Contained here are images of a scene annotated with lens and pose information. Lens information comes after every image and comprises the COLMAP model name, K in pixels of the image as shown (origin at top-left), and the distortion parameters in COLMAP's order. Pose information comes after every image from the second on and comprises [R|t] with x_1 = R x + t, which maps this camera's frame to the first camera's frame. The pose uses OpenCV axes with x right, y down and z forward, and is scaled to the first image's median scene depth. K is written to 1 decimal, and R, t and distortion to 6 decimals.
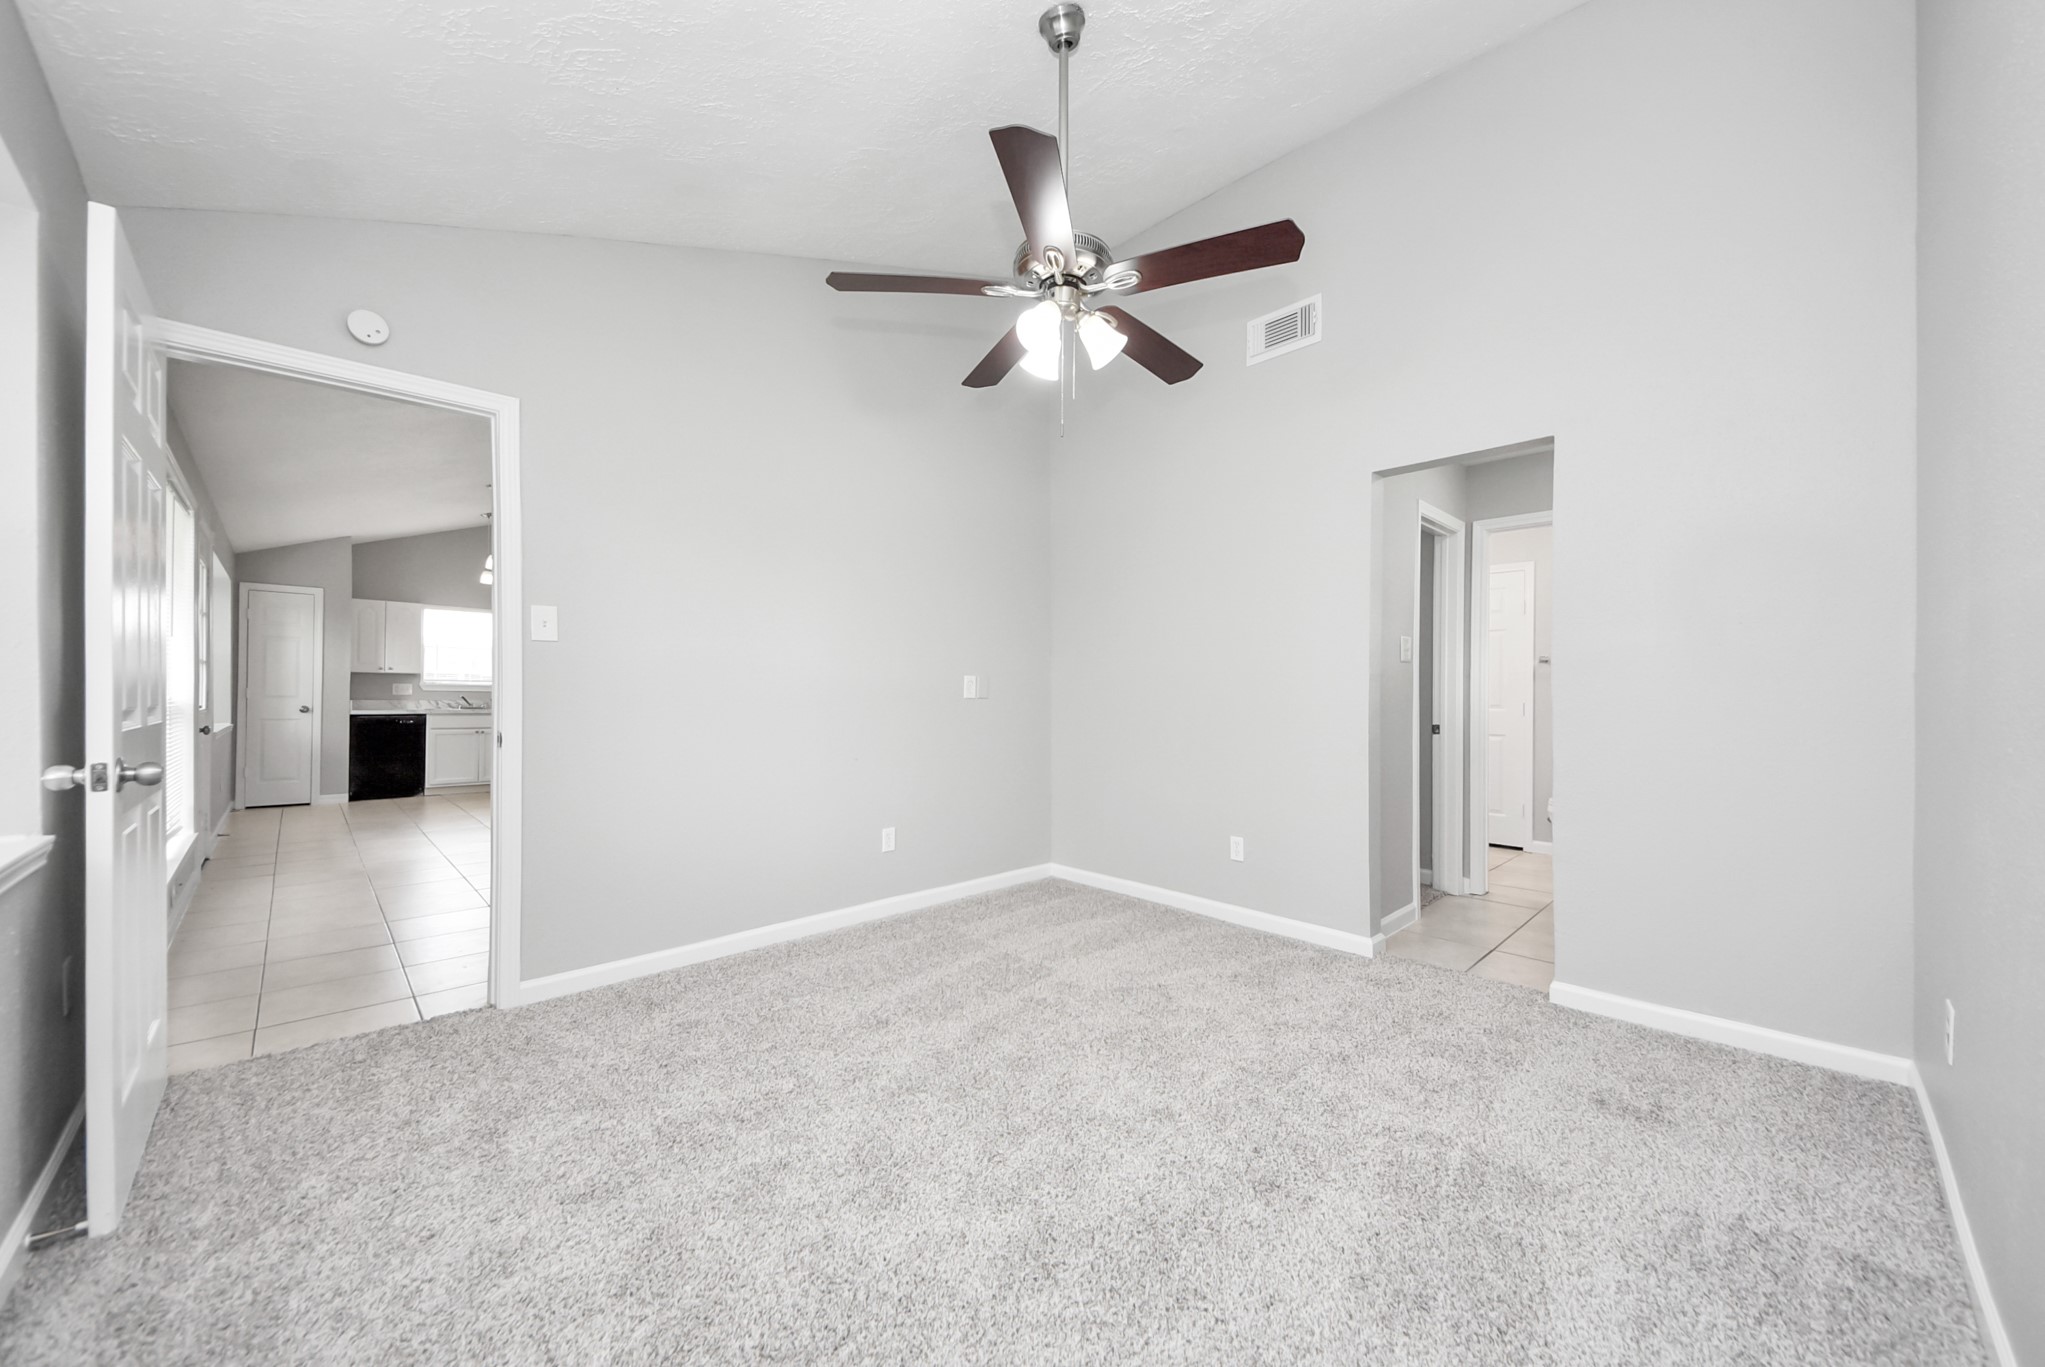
lens RADIAL K [[768.8, 0, 1010.3], [0, 768.8, 696.1], [0, 0, 1]] dist [-0.001635, -0.006502]
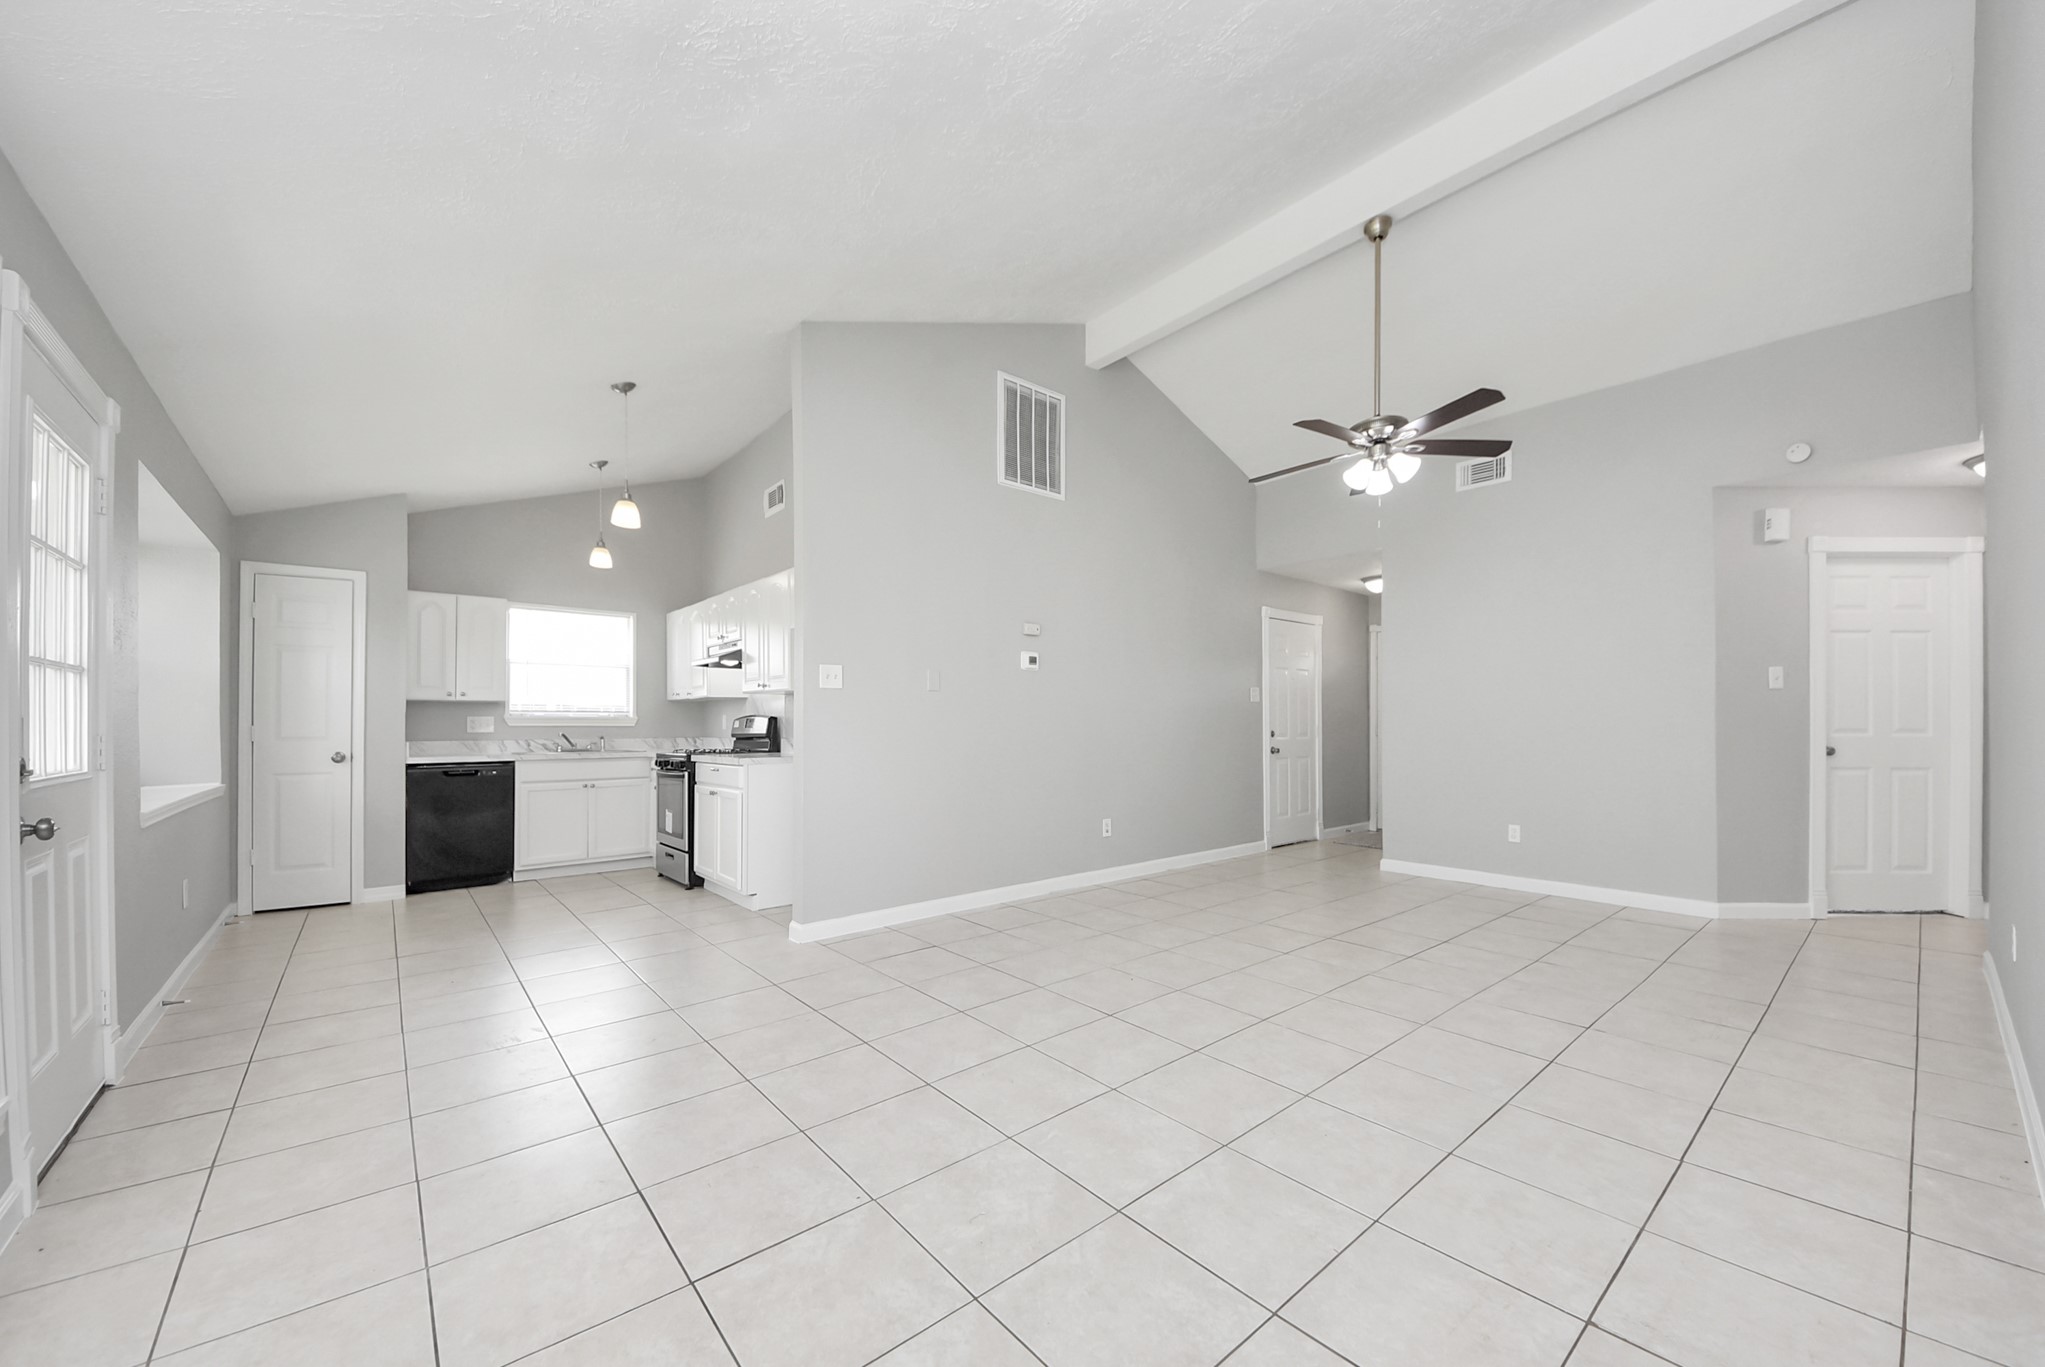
lens RADIAL K [[768.8, 0, 995.6], [0, 768.8, 730.1], [0, 0, 1]] dist [-0.001635, -0.006502]
pose [[0.997280, -0.011416, -0.072811, -0.300607], [0.011907, 0.999909, 0.006305, -0.002926], [0.072733, -0.007154, 0.997326, 0.369268]]
